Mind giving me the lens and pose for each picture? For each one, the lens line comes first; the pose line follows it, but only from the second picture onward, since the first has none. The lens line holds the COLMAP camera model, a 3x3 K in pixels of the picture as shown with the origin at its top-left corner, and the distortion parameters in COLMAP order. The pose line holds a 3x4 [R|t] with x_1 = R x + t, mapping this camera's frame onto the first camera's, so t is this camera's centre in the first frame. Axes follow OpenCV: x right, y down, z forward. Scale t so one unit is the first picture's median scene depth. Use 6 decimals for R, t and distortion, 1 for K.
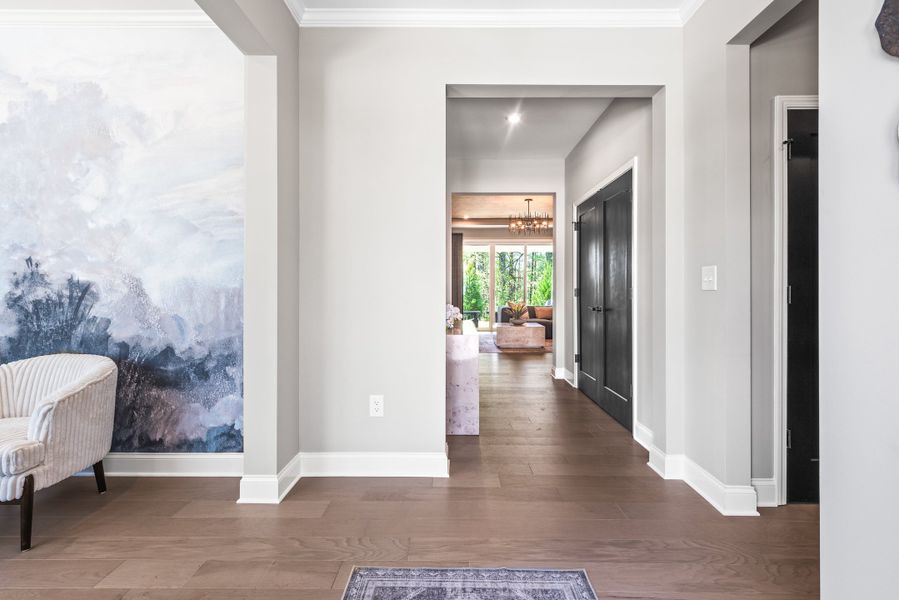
lens RADIAL K [[420.6, 0, 463.7], [0, 420.6, 286.4], [0, 0, 1]] dist [0.010328, -0.004057]
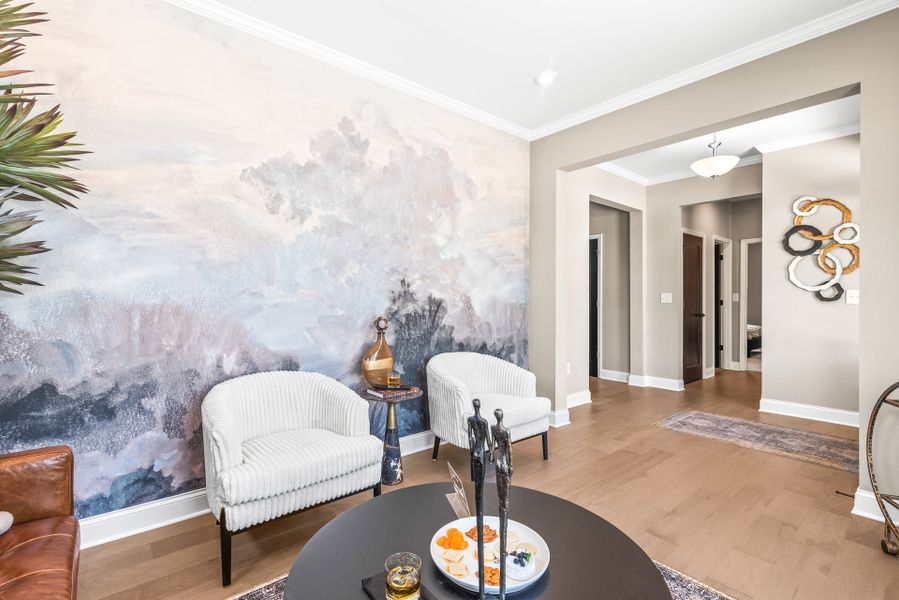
lens RADIAL K [[417.9, 0, 429.0], [0, 417.9, 302.5], [0, 0, 1]] dist [0.008433, -0.005598]
pose [[0.772879, -0.004712, 0.634536, -1.747475], [0.002175, 0.999986, 0.004776, -0.005962], [-0.634549, -0.002311, 0.772879, 0.009253]]
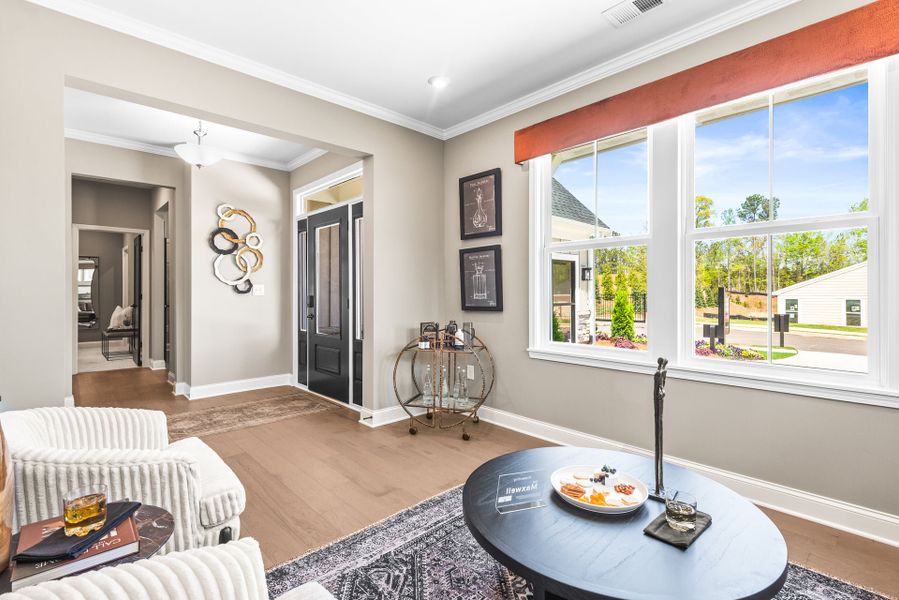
lens RADIAL K [[417.9, 0, 463.5], [0, 417.9, 307.6], [0, 0, 1]] dist [0.008433, -0.005598]
pose [[-0.714443, -0.032293, 0.698948, -1.685873], [0.004289, 0.998713, 0.050527, -0.027615], [-0.699680, 0.039096, -0.713386, 0.896257]]
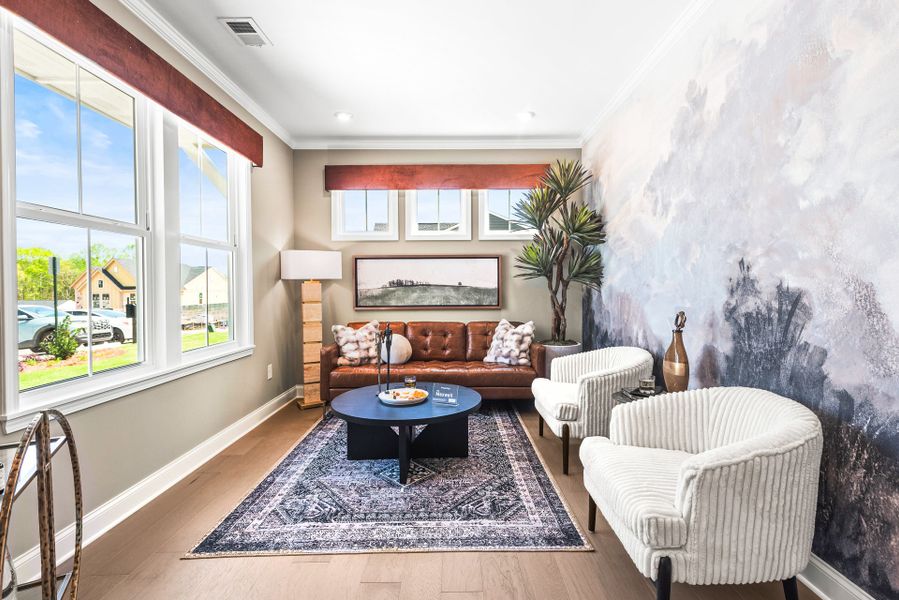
lens RADIAL K [[441.7, 0, 449.4], [0, 441.7, 295.4], [0, 0, 1]] dist [-0.000547, -0.000099]
pose [[0.000510, 0.014606, -0.999893, -0.189730], [0.006085, 0.999875, 0.014608, -0.015269], [0.999981, -0.006092, 0.000421, 0.446389]]
